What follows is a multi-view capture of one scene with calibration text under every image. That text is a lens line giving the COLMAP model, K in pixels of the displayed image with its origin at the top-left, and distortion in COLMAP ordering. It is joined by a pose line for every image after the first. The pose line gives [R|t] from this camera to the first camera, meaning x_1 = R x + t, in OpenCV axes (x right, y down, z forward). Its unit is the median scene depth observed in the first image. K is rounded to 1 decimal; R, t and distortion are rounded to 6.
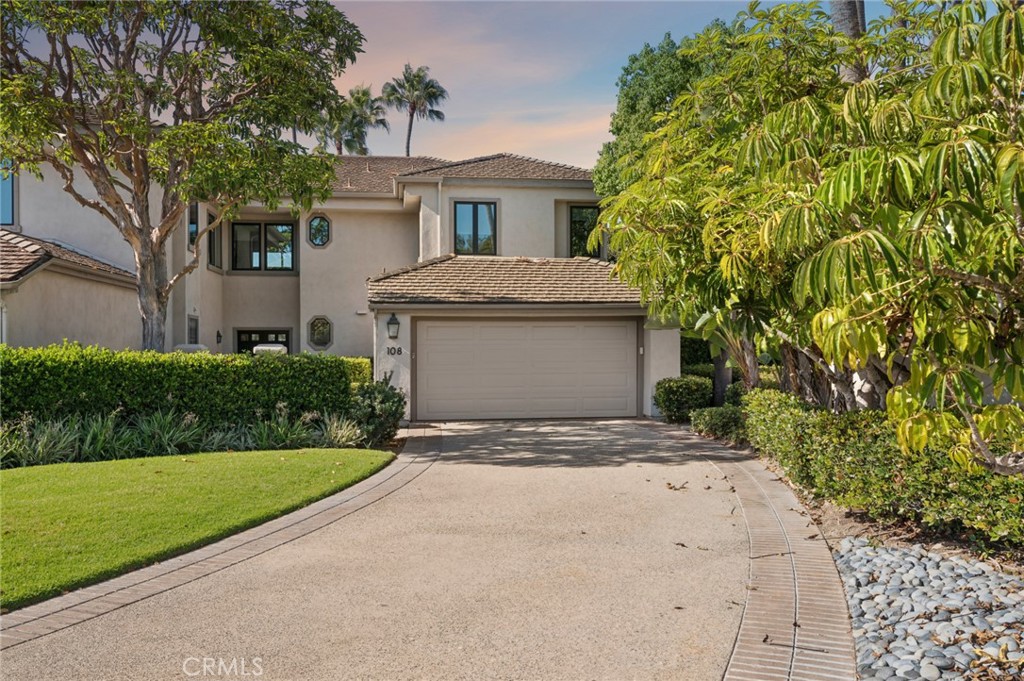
lens RADIAL K [[867.1, 0, 508.0], [0, 867.1, 346.9], [0, 0, 1]] dist [0.006043, 0.002422]
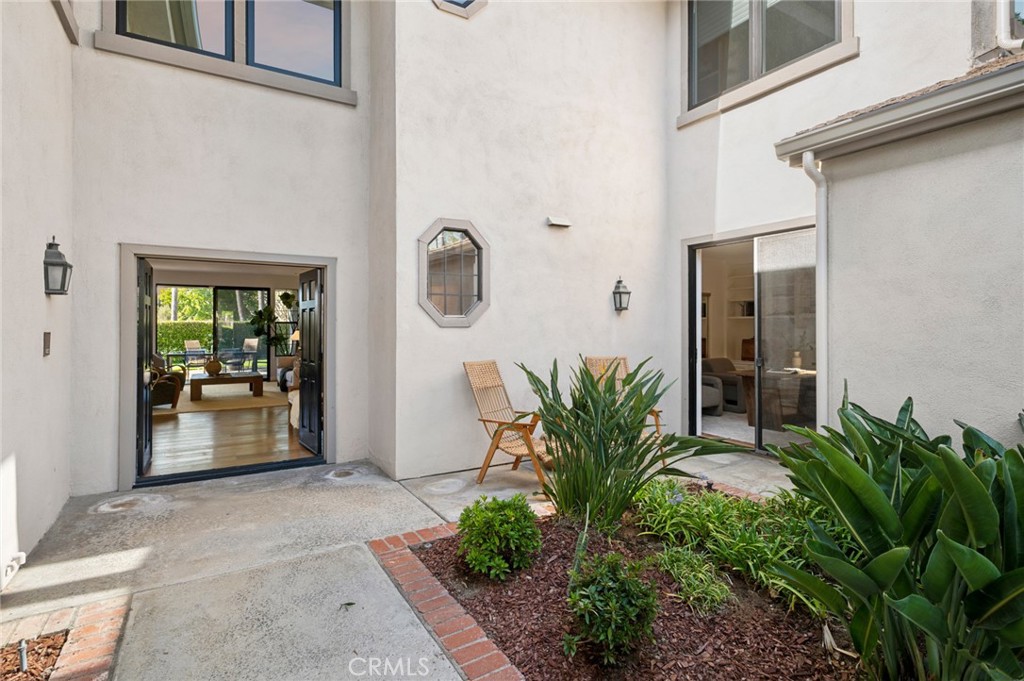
lens RADIAL K [[516.0, 0, 522.3], [0, 516.0, 320.3], [0, 0, 1]] dist [0.002377, -0.000168]
pose [[0.905120, 0.000700, 0.425155, -0.395238], [0.005922, 0.999881, -0.014255, 0.006148], [-0.425115, 0.015421, 0.905008, 1.165198]]
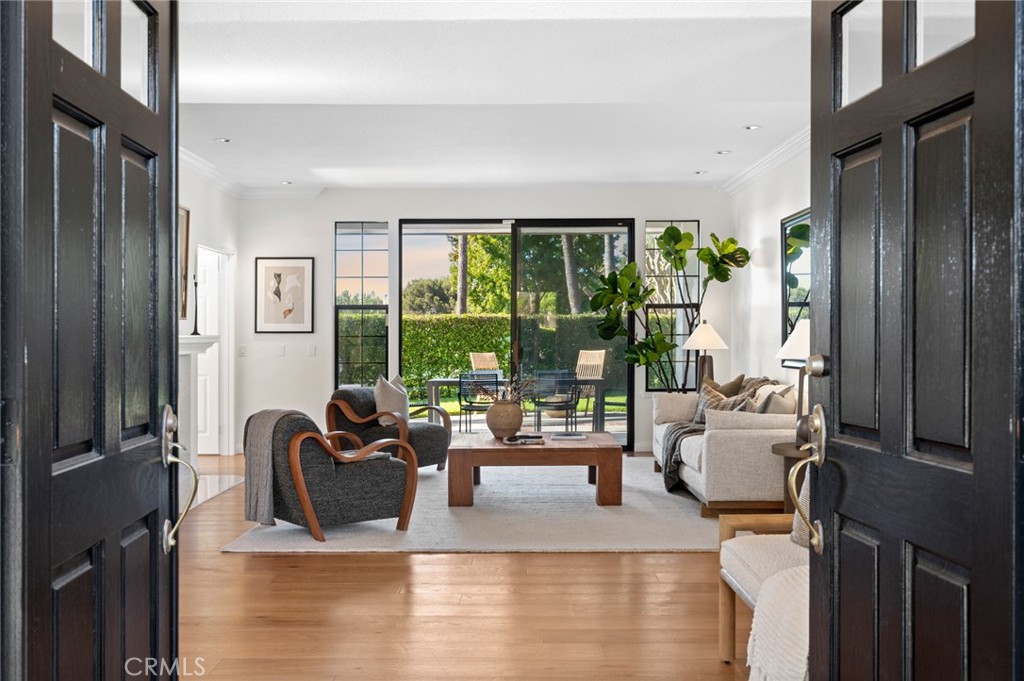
lens RADIAL K [[1016.2, 0, 520.9], [0, 1016.2, 338.3], [0, 0, 1]] dist [-0.003918, 0.000000]
pose [[0.993435, -0.007954, -0.114121, -0.405385], [0.007845, 0.999968, -0.001412, 0.015232], [0.114129, 0.000507, 0.993466, 1.401321]]
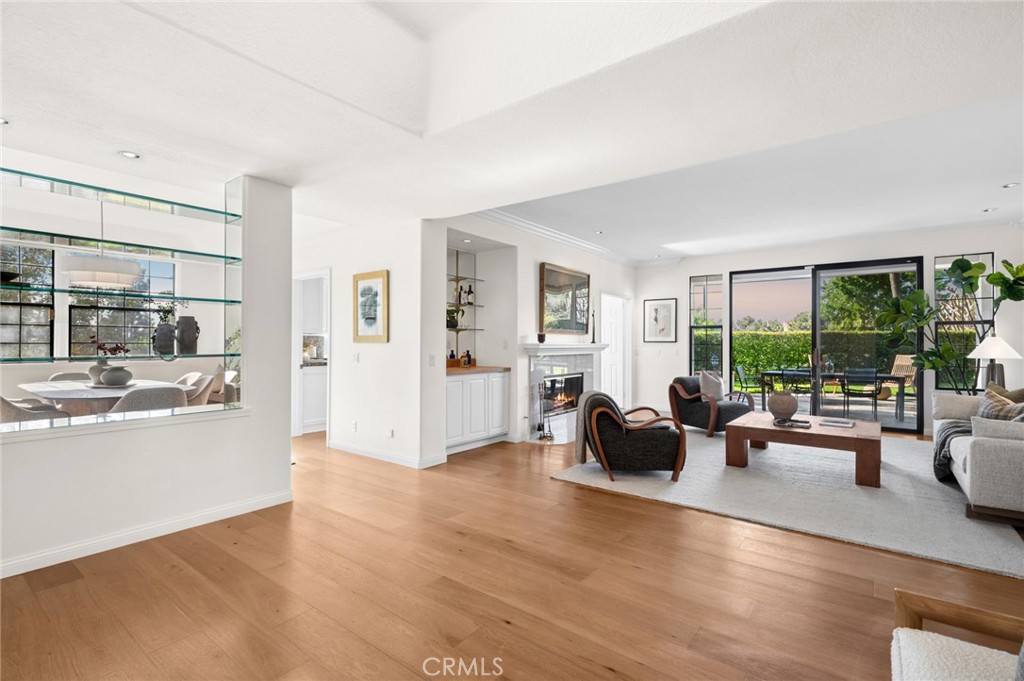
lens RADIAL K [[473.8, 0, 512.9], [0, 473.8, 338.6], [0, 0, 1]] dist [-0.002117, 0.001910]
pose [[0.714886, -0.007585, -0.699200, -0.380548], [-0.002714, 0.999904, -0.013622, 0.013578], [0.699236, 0.011636, 0.714796, 1.512824]]
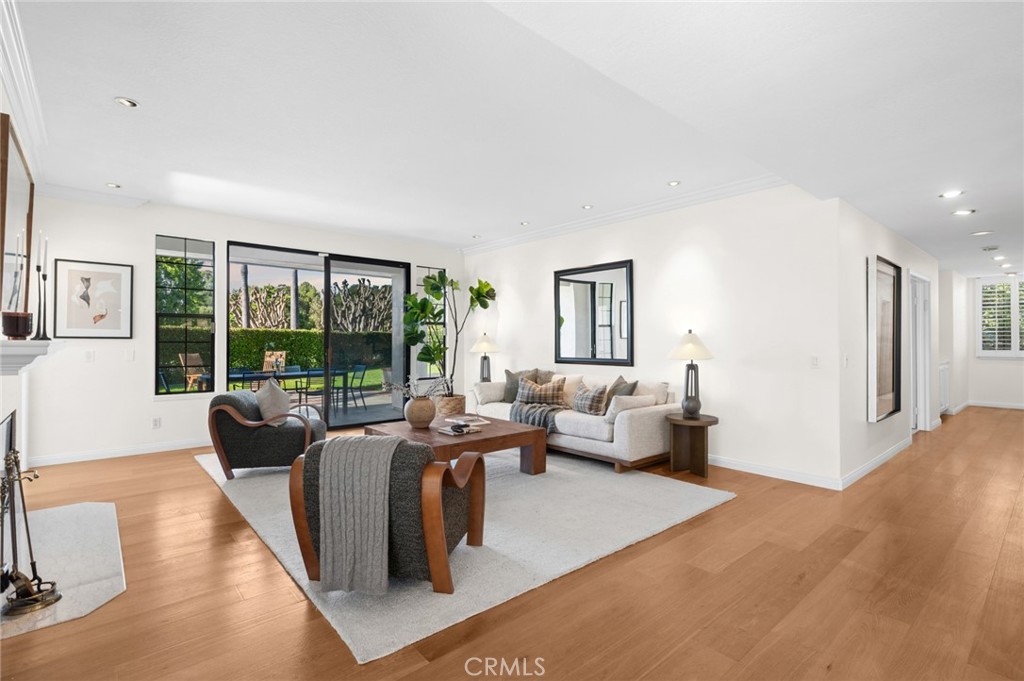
lens RADIAL K [[473.8, 0, 510.4], [0, 473.8, 340.7], [0, 0, 1]] dist [-0.002117, 0.001910]
pose [[0.822217, -0.001168, 0.569173, -0.554828], [0.003376, 0.999990, -0.002825, 0.013274], [-0.569164, 0.004245, 0.822213, 1.595232]]
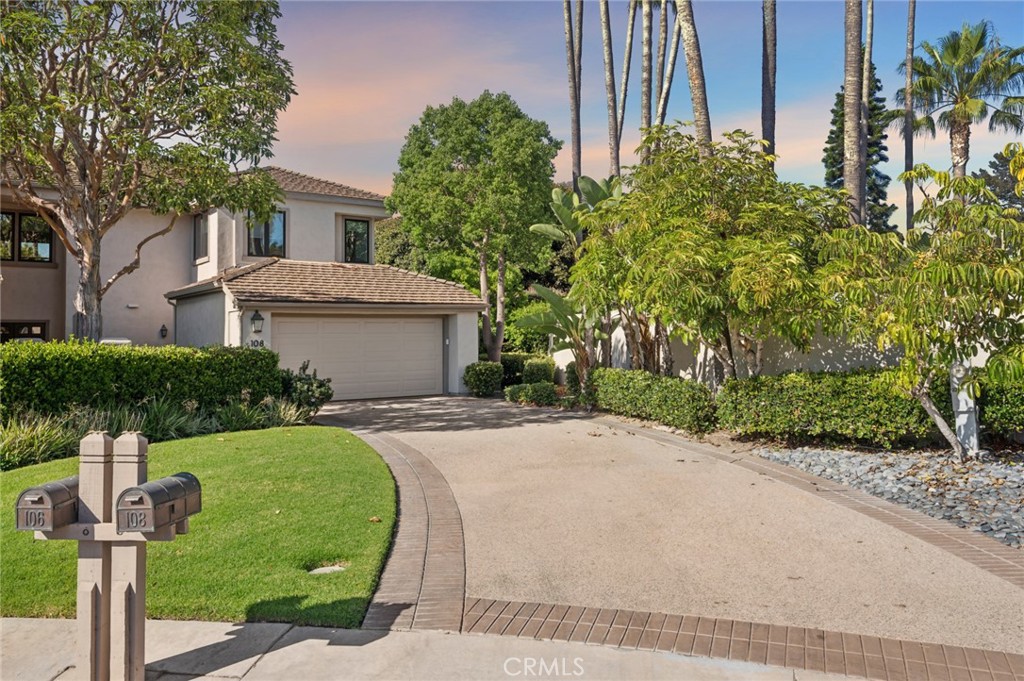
lens RADIAL K [[795.8, 0, 514.0], [0, 795.8, 331.7], [0, 0, 1]] dist [-0.002617, 0.000587]
pose [[0.880837, 0.000320, 0.473419, -0.312421], [0.002718, 0.999980, -0.005732, -0.003711], [-0.473411, 0.006336, 0.880819, -0.072186]]
